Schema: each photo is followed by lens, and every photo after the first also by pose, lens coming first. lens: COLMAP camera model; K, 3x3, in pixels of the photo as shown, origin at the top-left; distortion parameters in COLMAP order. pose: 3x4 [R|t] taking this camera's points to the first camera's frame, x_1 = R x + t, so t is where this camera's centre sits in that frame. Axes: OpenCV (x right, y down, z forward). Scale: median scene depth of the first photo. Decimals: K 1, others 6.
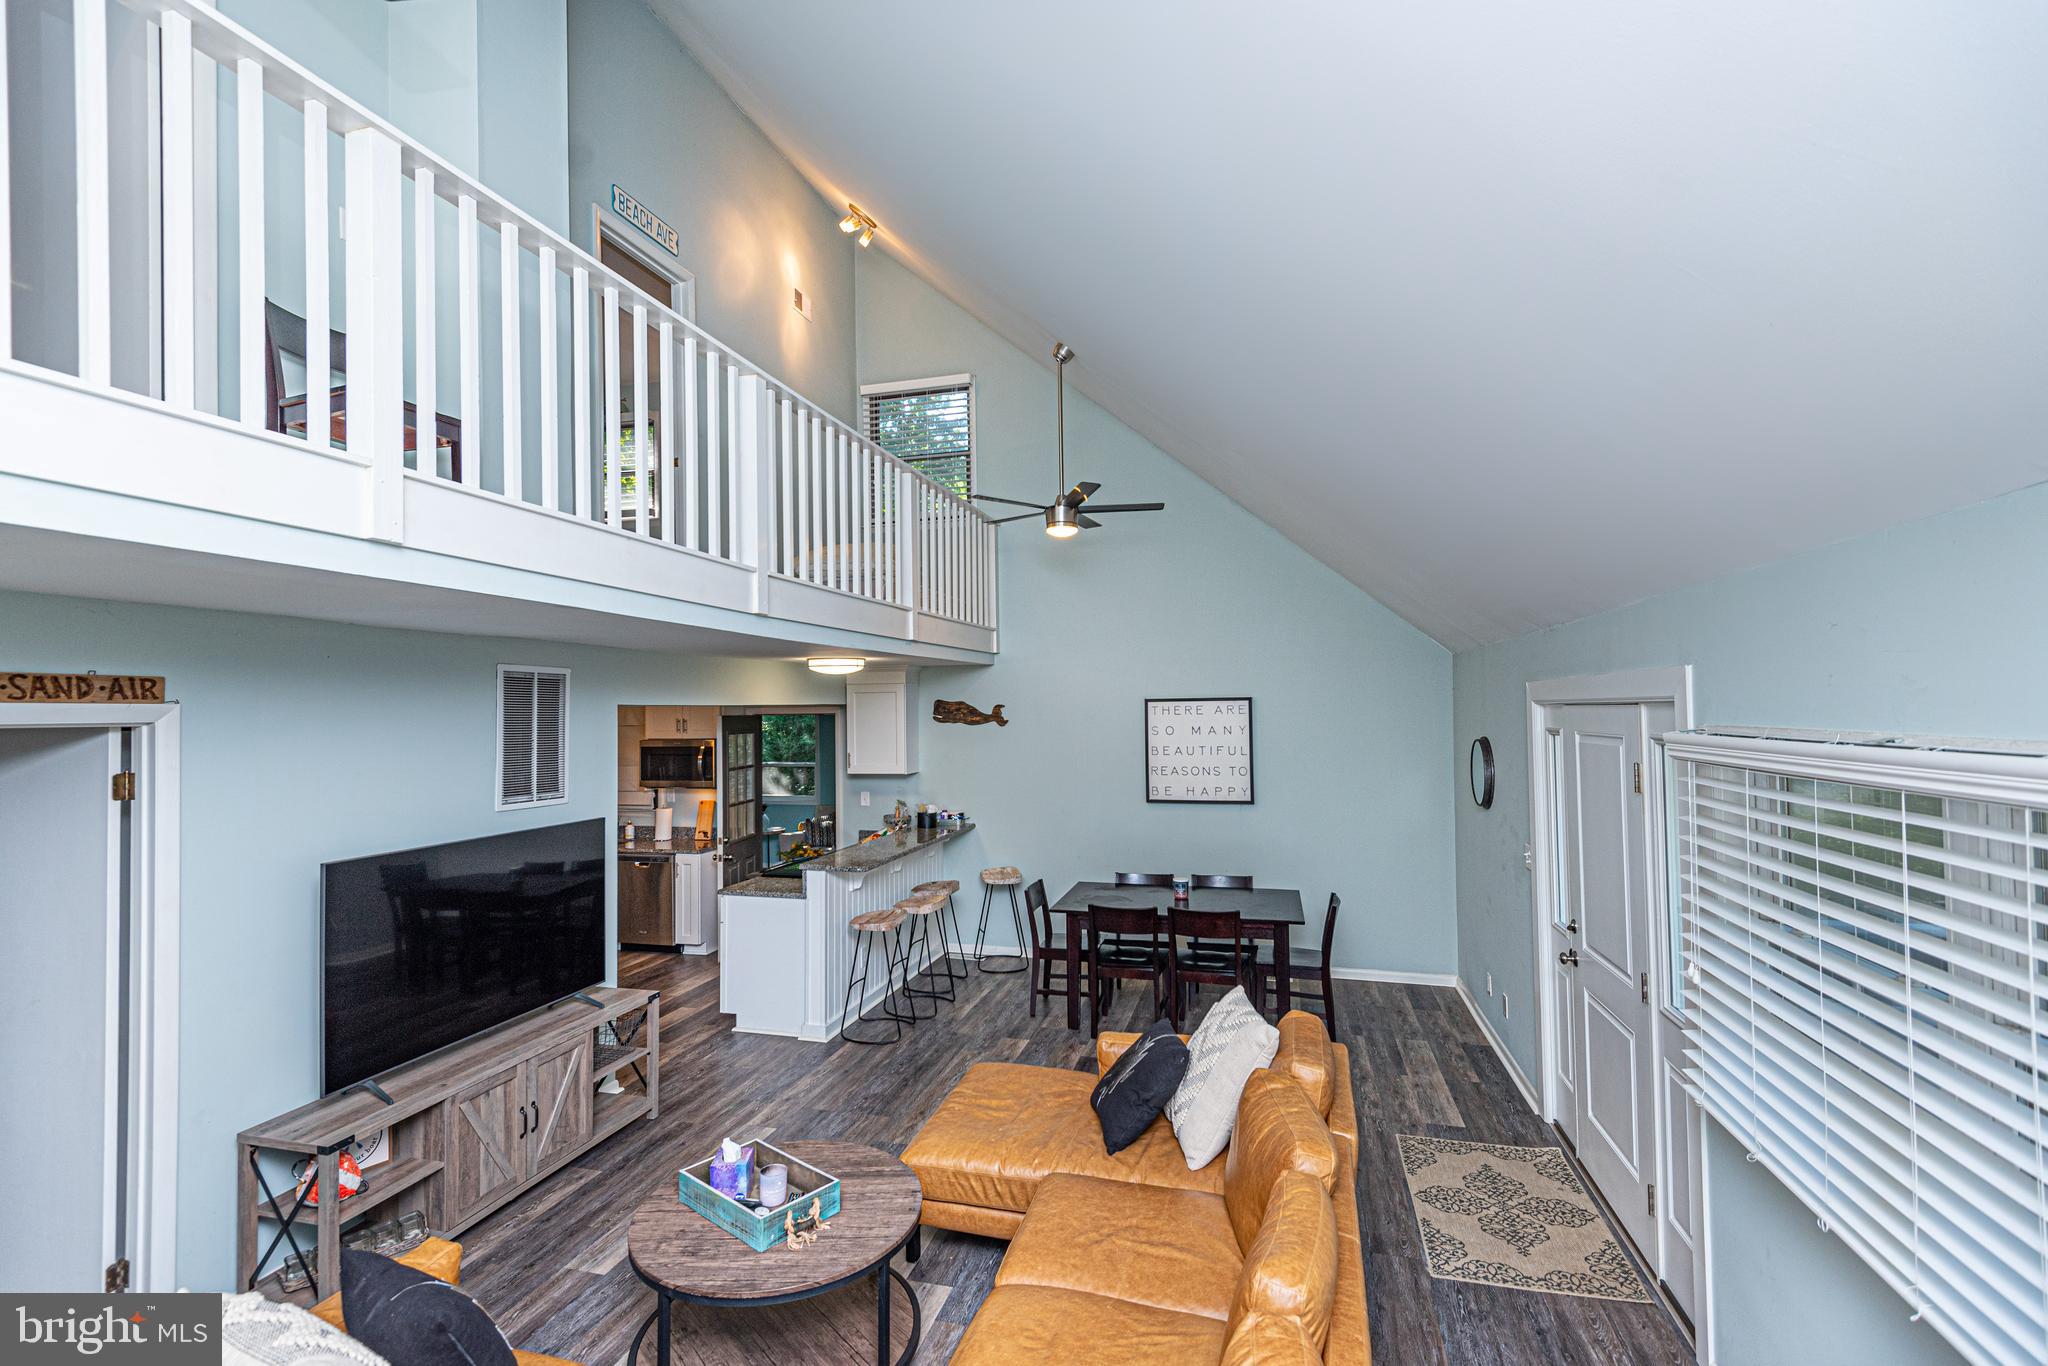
lens RADIAL K [[922.1, 0, 1029.0], [0, 922.1, 699.3], [0, 0, 1]] dist [0.019729, 0.000008]
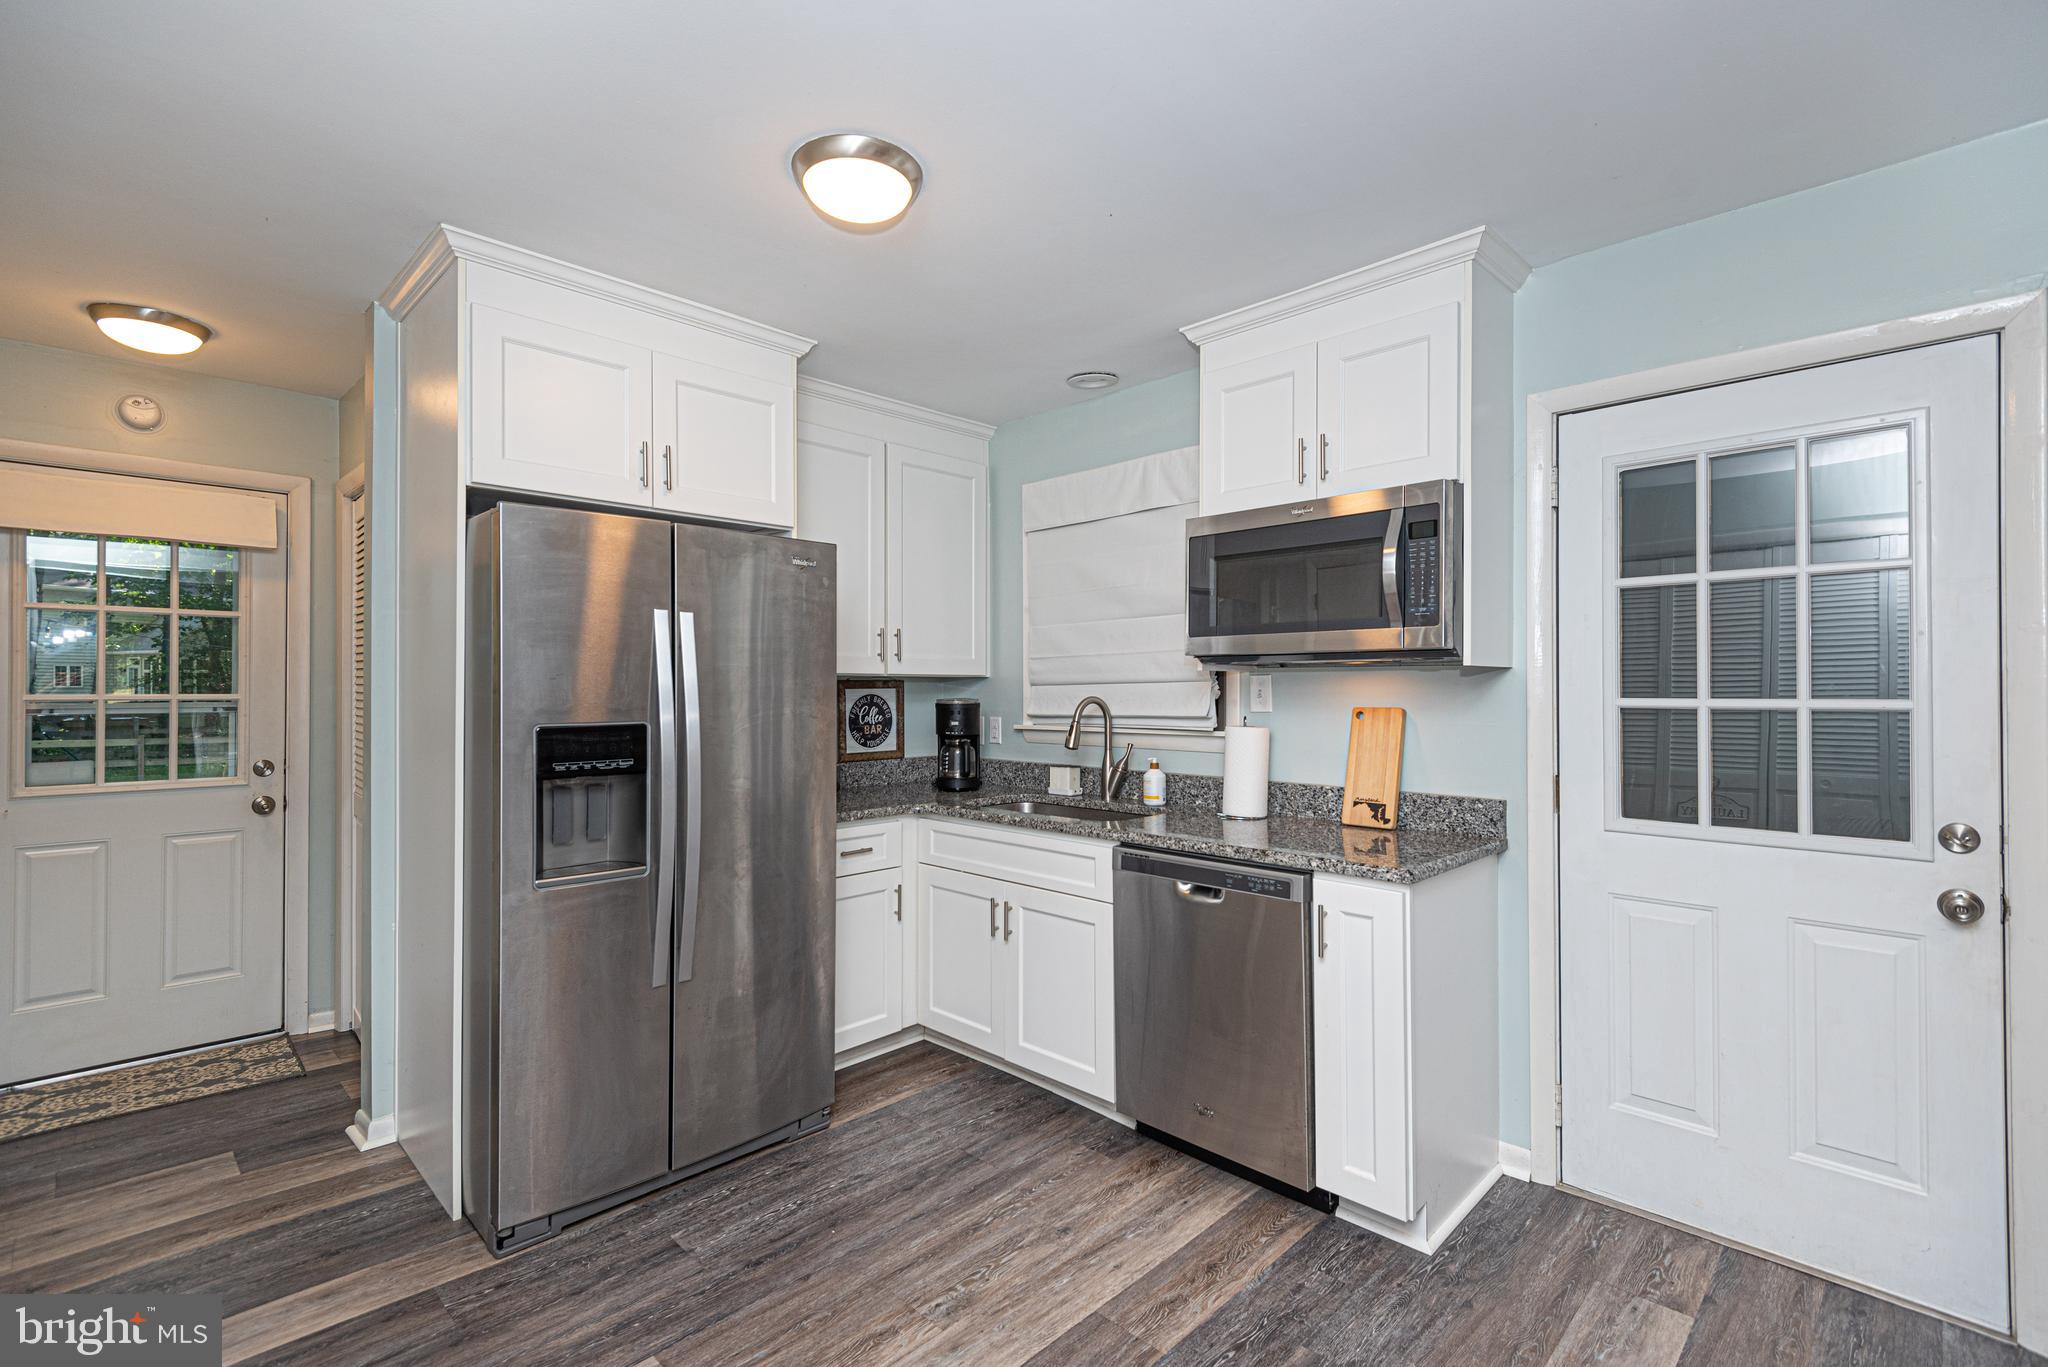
lens RADIAL K [[924.1, 0, 1024.0], [0, 924.1, 683.5], [0, 0, 1]] dist [0.002060, 0.000203]
pose [[0.874713, 0.010927, -0.484519, -0.356956], [-0.004926, 0.999895, 0.013658, 0.115651], [0.484617, -0.009560, 0.874674, 0.781117]]
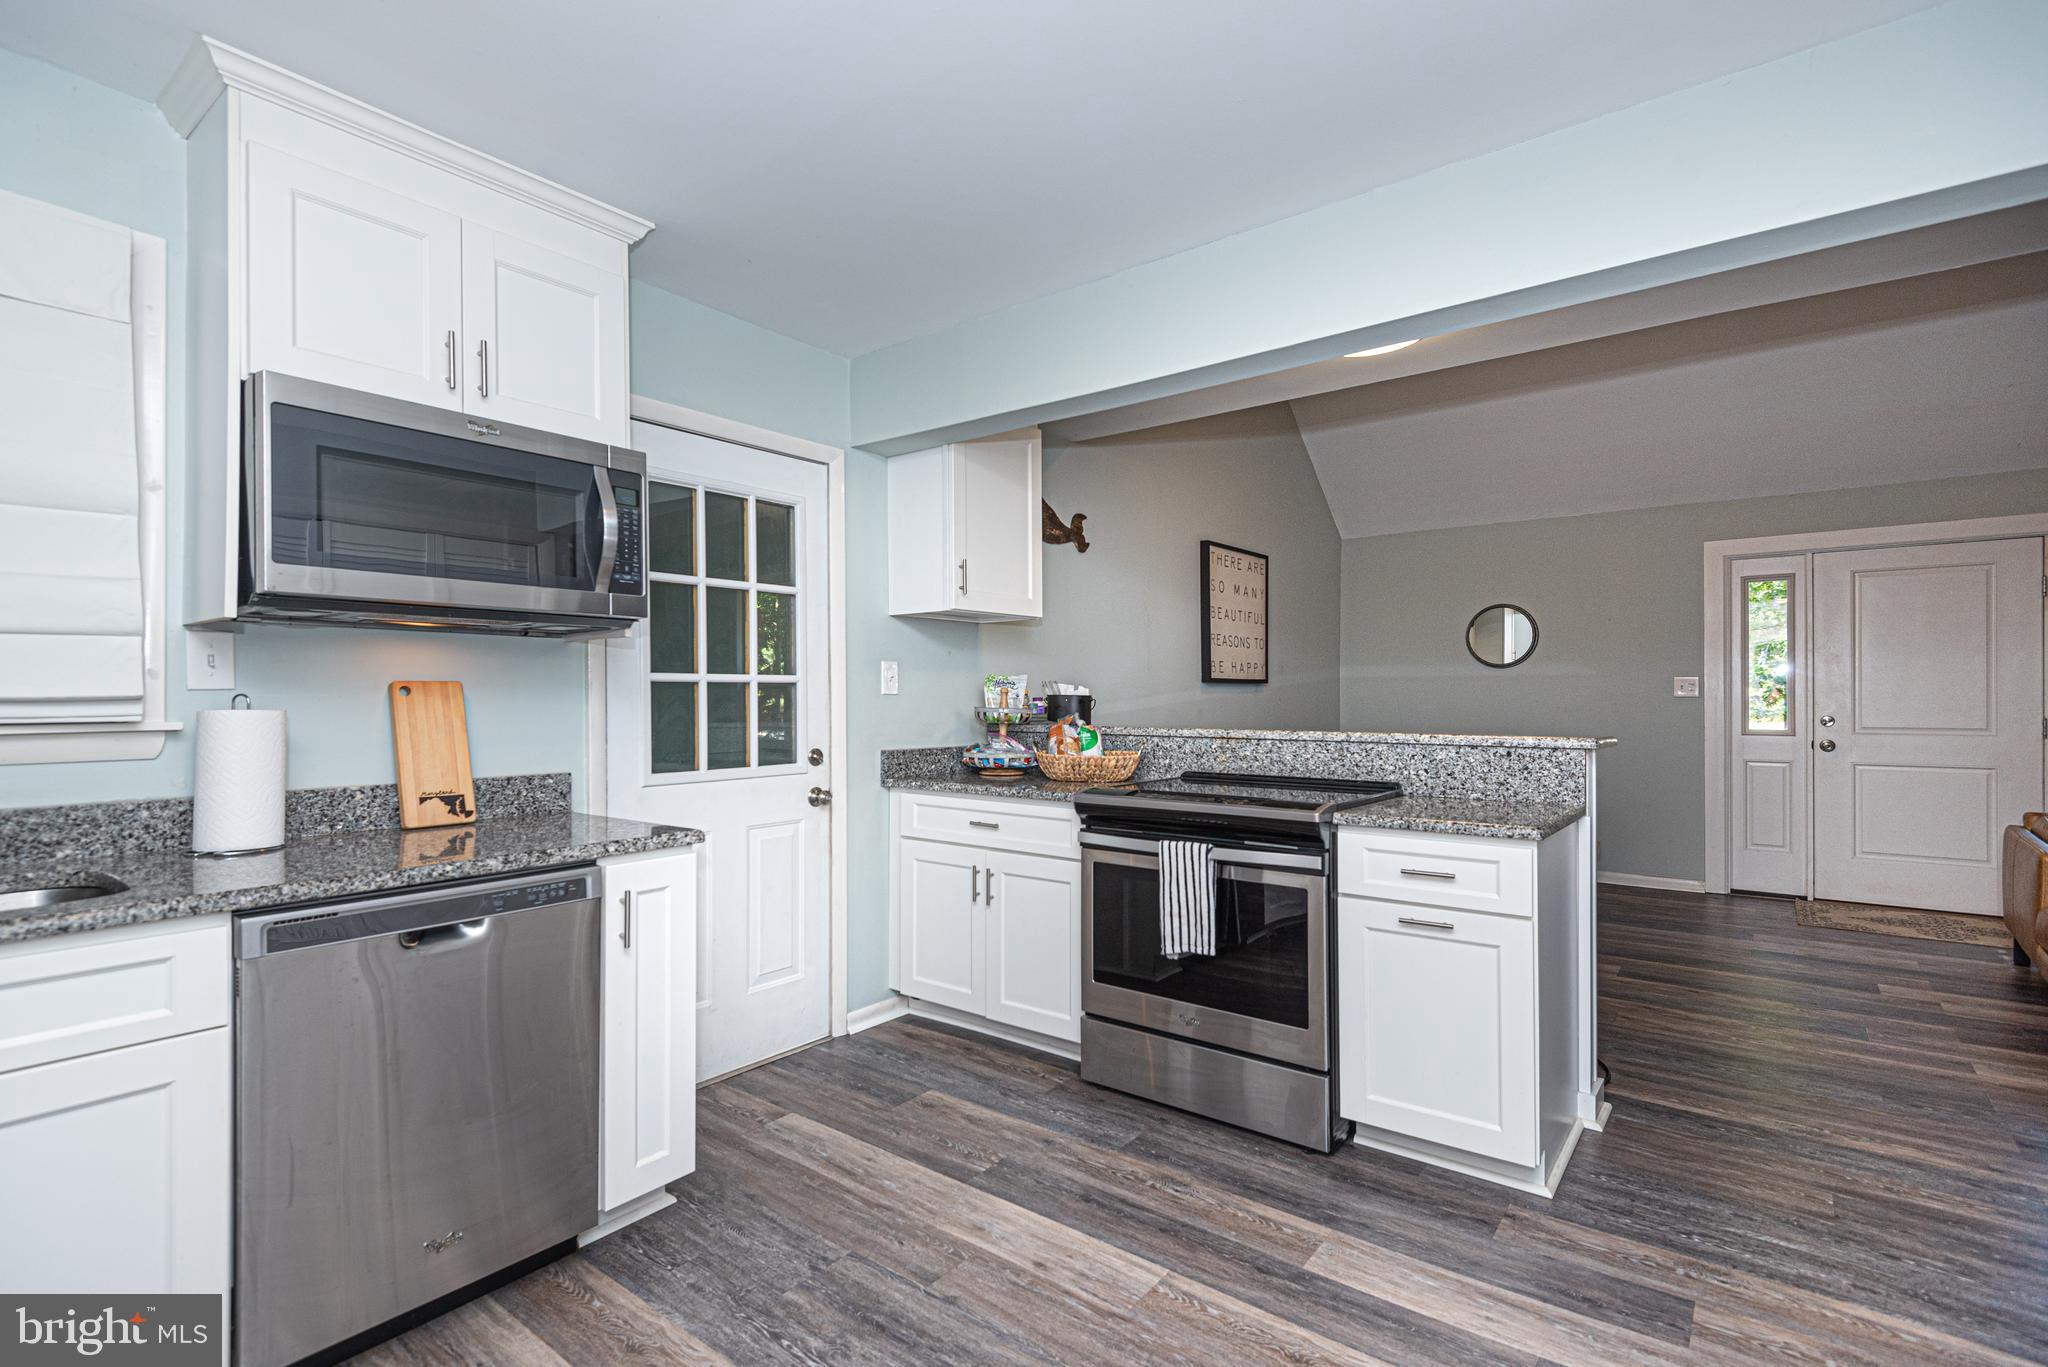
lens RADIAL K [[946.3, 0, 1024.0], [0, 946.3, 683.5], [0, 0, 1]] dist [0.019560, 0.000950]
pose [[0.375626, 0.023875, 0.926464, -0.637052], [-0.019884, 0.999646, -0.017699, 0.132475], [-0.926558, -0.011773, 0.375967, 0.875866]]
